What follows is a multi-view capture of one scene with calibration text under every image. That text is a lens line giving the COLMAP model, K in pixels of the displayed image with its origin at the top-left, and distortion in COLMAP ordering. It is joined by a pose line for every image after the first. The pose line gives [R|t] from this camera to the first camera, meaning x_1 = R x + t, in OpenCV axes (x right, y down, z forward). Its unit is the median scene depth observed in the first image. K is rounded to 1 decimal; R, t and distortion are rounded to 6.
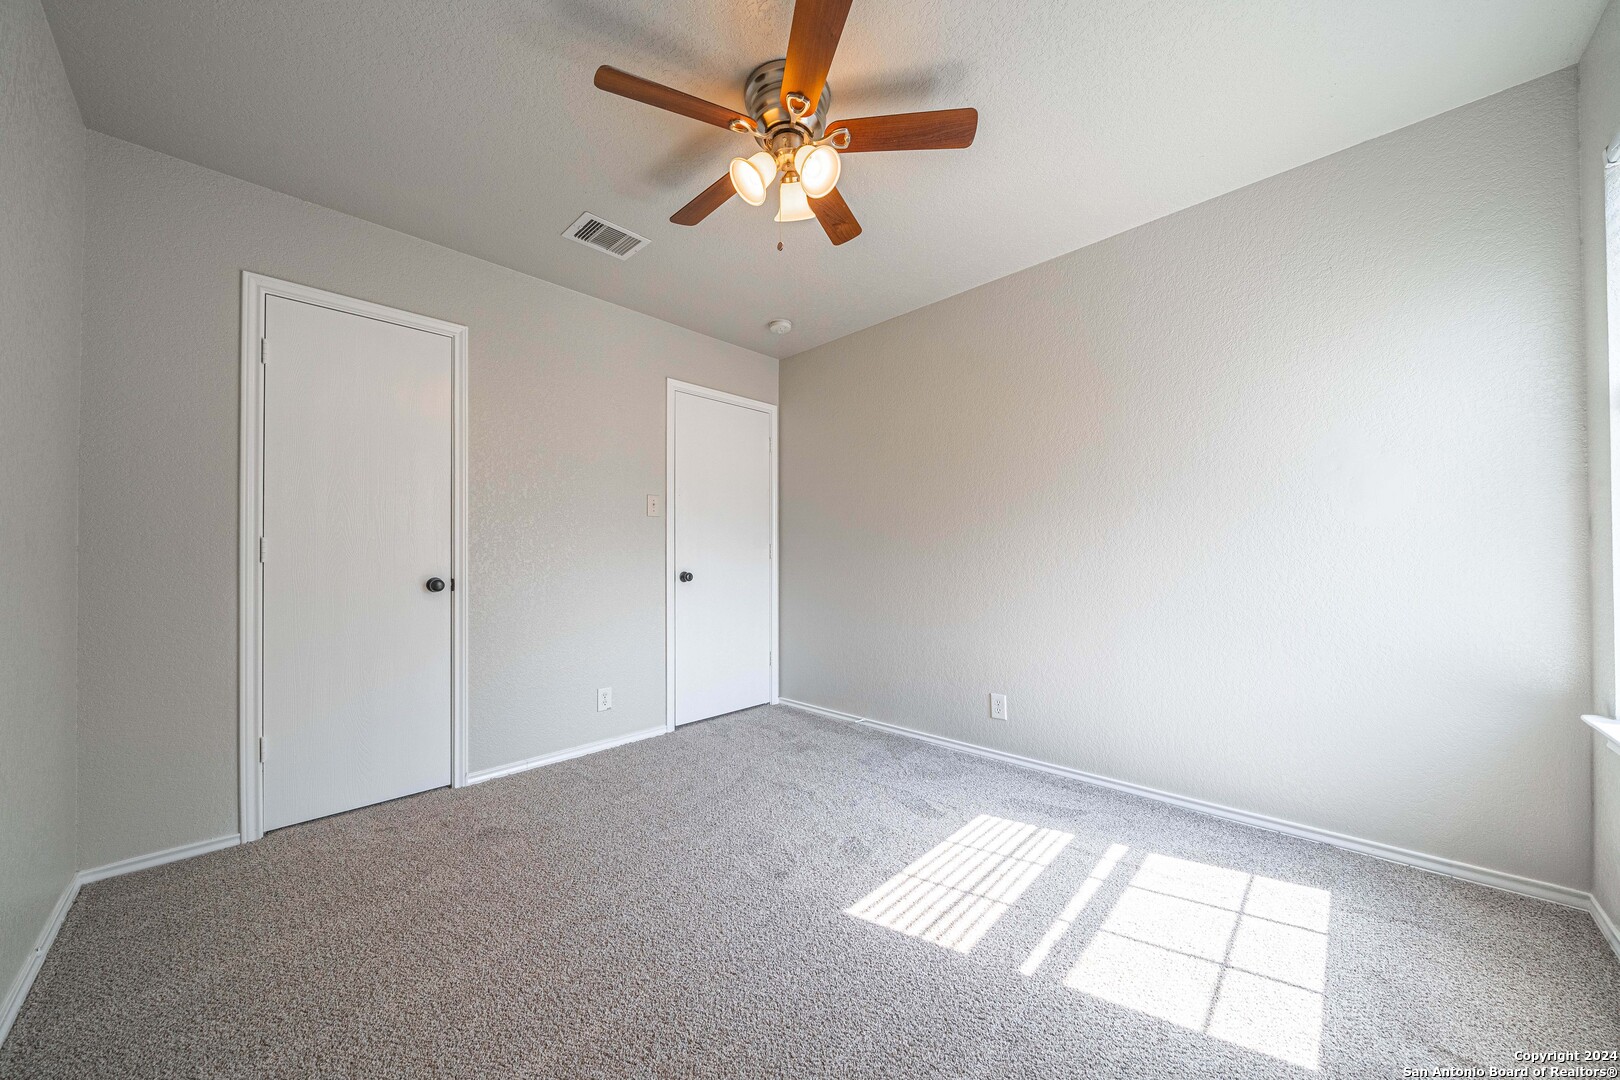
lens RADIAL K [[556.3, 0, 807.2], [0, 556.3, 550.9], [0, 0, 1]] dist [0.000702, -0.002418]
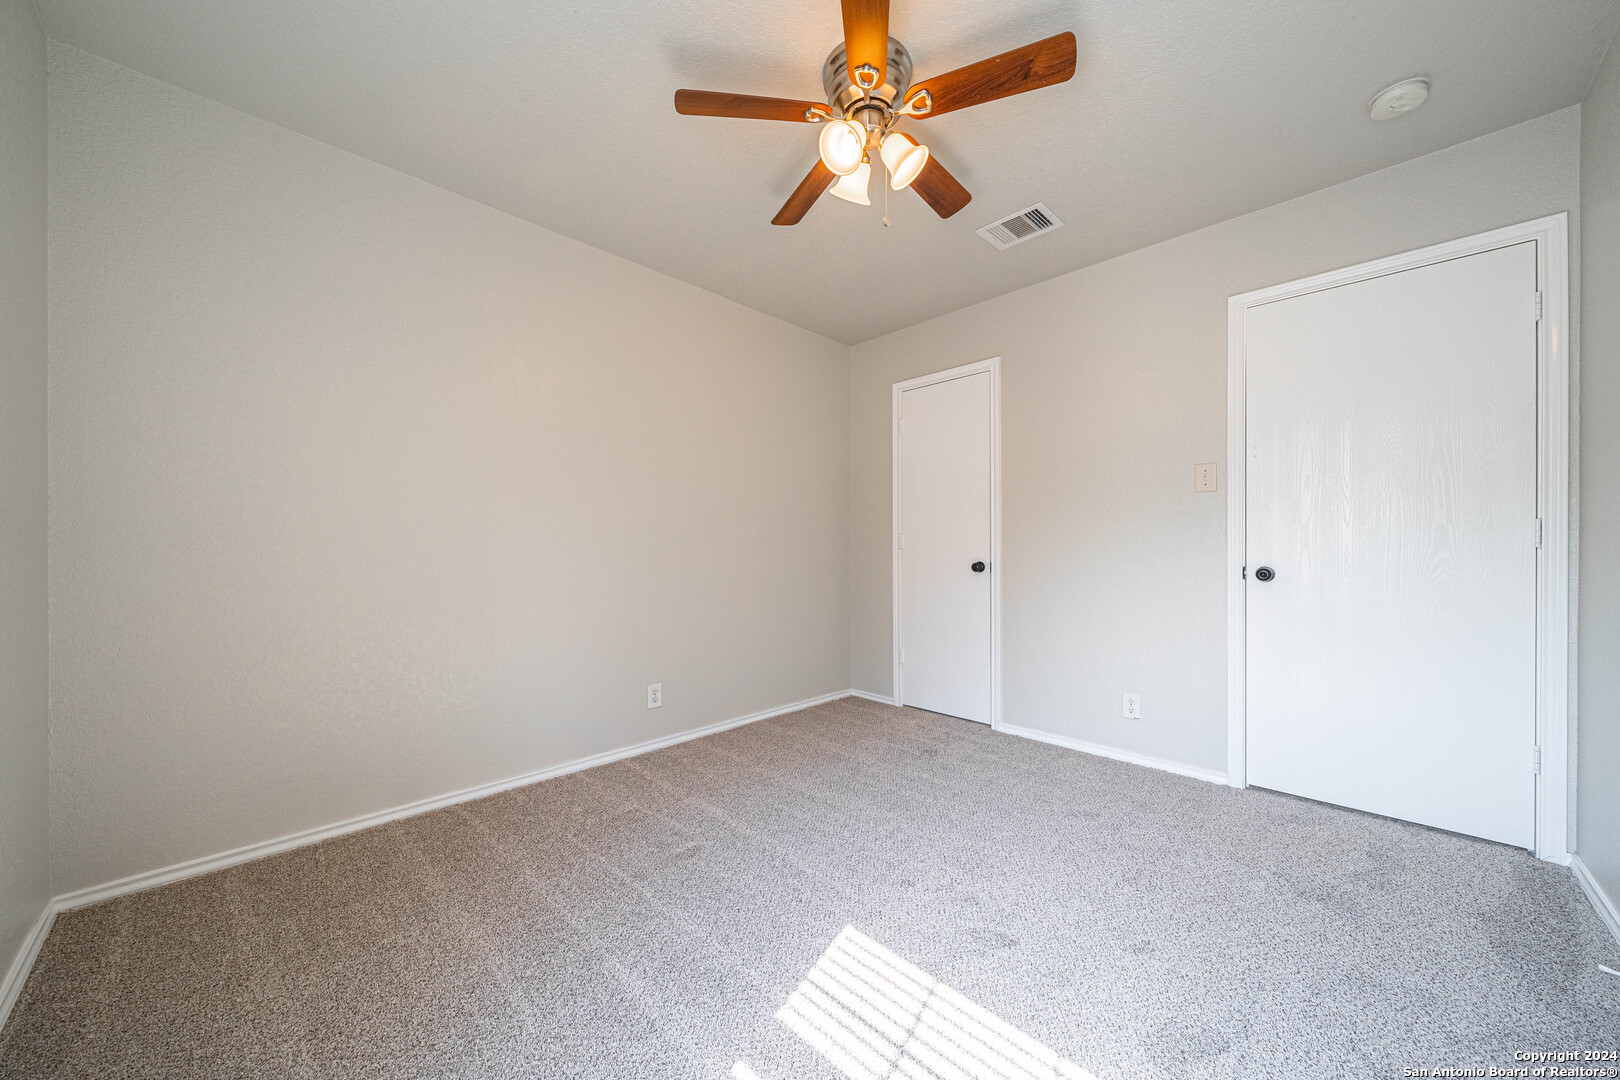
lens RADIAL K [[556.3, 0, 807.2], [0, 556.3, 550.9], [0, 0, 1]] dist [0.000702, -0.002418]
pose [[-0.005238, 0.010711, -0.999929, 0.621779], [0.012397, 0.999866, 0.010646, 0.004331], [0.999909, -0.012340, -0.005371, 0.586873]]
